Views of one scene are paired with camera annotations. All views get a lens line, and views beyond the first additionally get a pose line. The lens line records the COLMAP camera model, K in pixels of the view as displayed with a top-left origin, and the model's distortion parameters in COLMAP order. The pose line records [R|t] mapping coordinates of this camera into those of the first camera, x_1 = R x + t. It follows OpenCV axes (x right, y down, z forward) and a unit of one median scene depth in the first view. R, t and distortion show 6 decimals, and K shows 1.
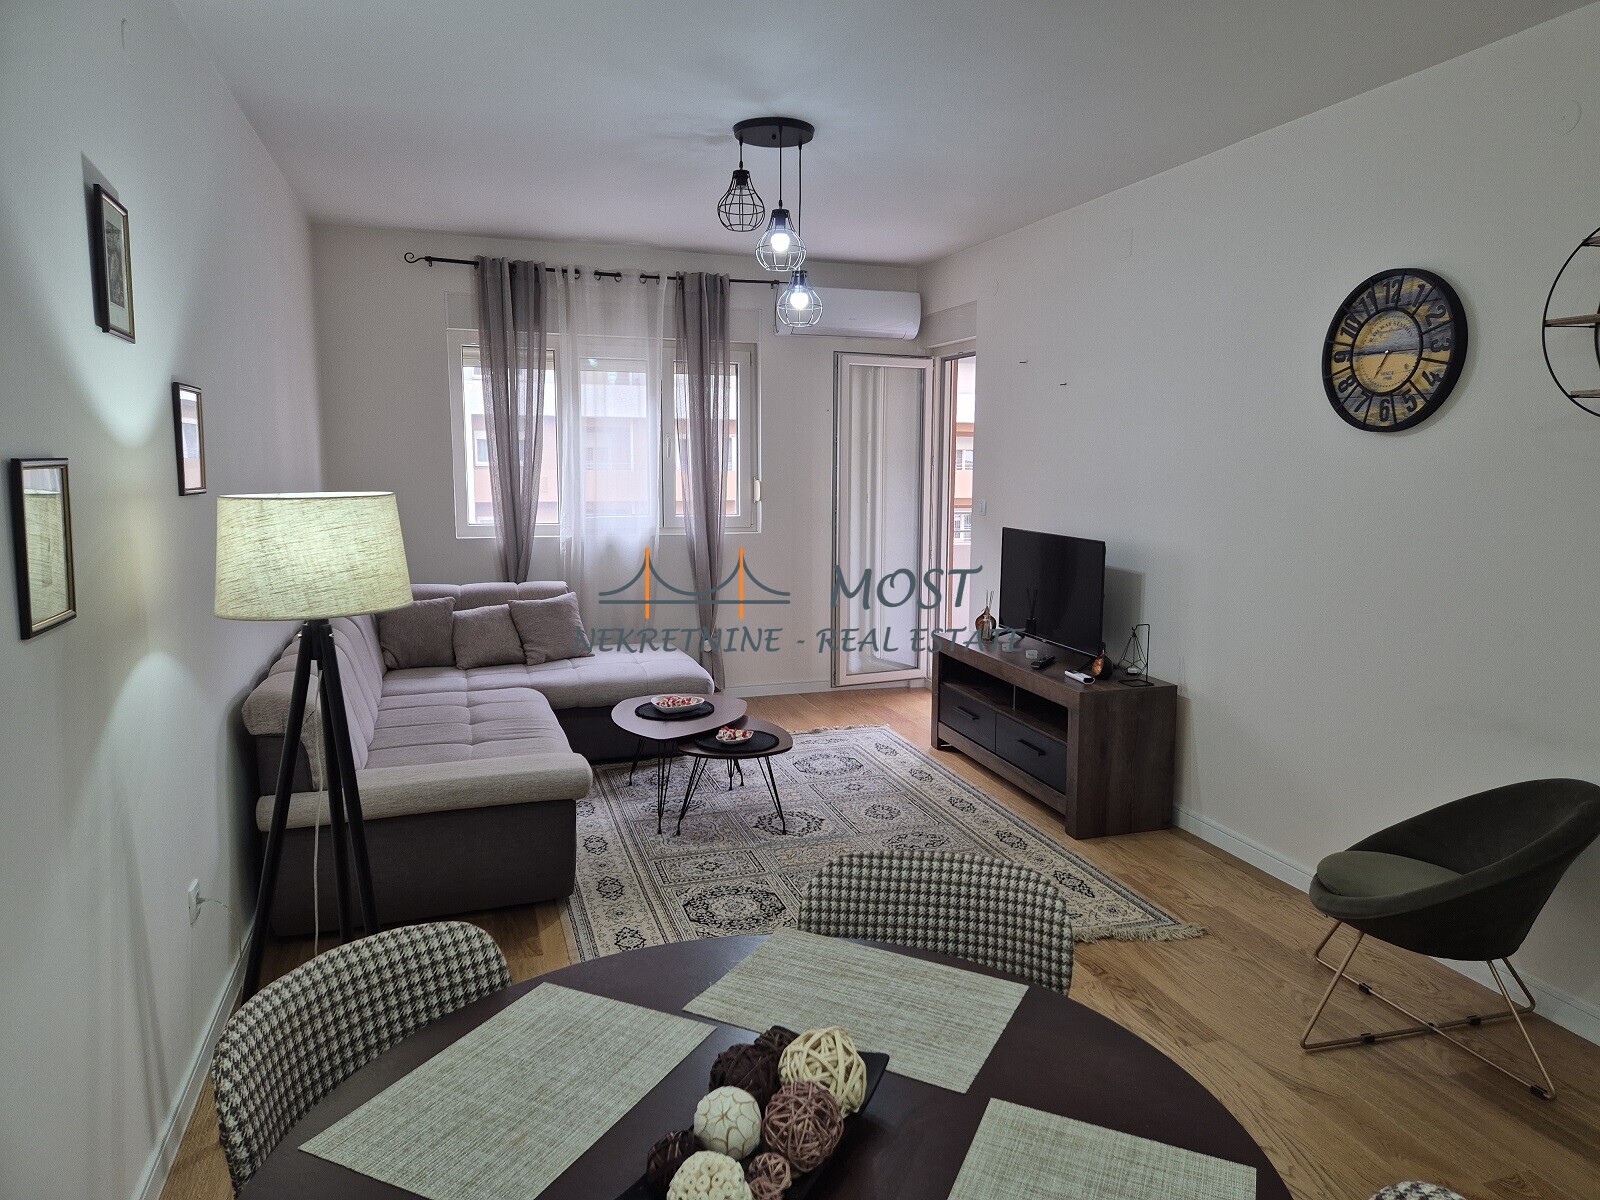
lens RADIAL K [[1056.5, 0, 800.0], [0, 1056.5, 600.0], [0, 0, 1]] dist [0.120511, -0.084081]
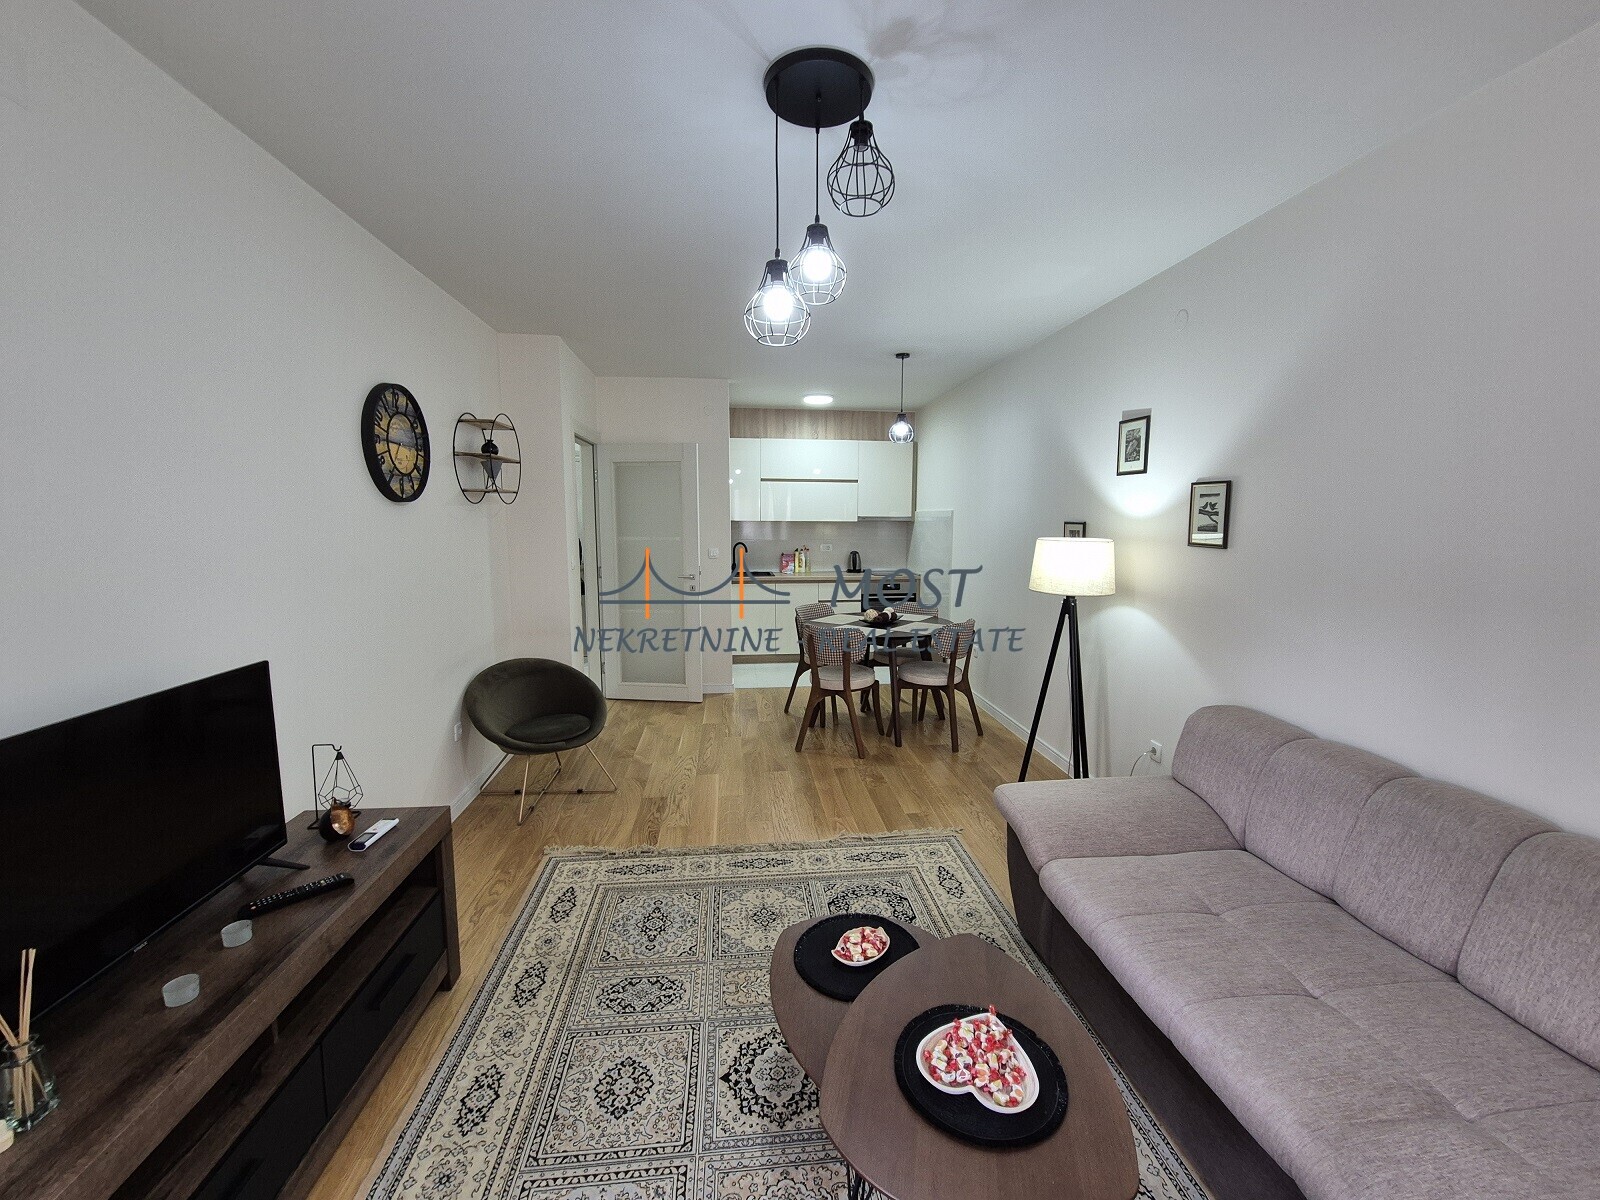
lens RADIAL K [[652.7, 0, 800.0], [0, 652.7, 600.0], [0, 0, 1]] dist [-0.000053, -0.000012]
pose [[-0.978560, -0.031320, 0.203565, -0.103678], [0.023691, 0.964694, 0.262307, -0.195191], [-0.204594, 0.261506, -0.943269, 1.379031]]
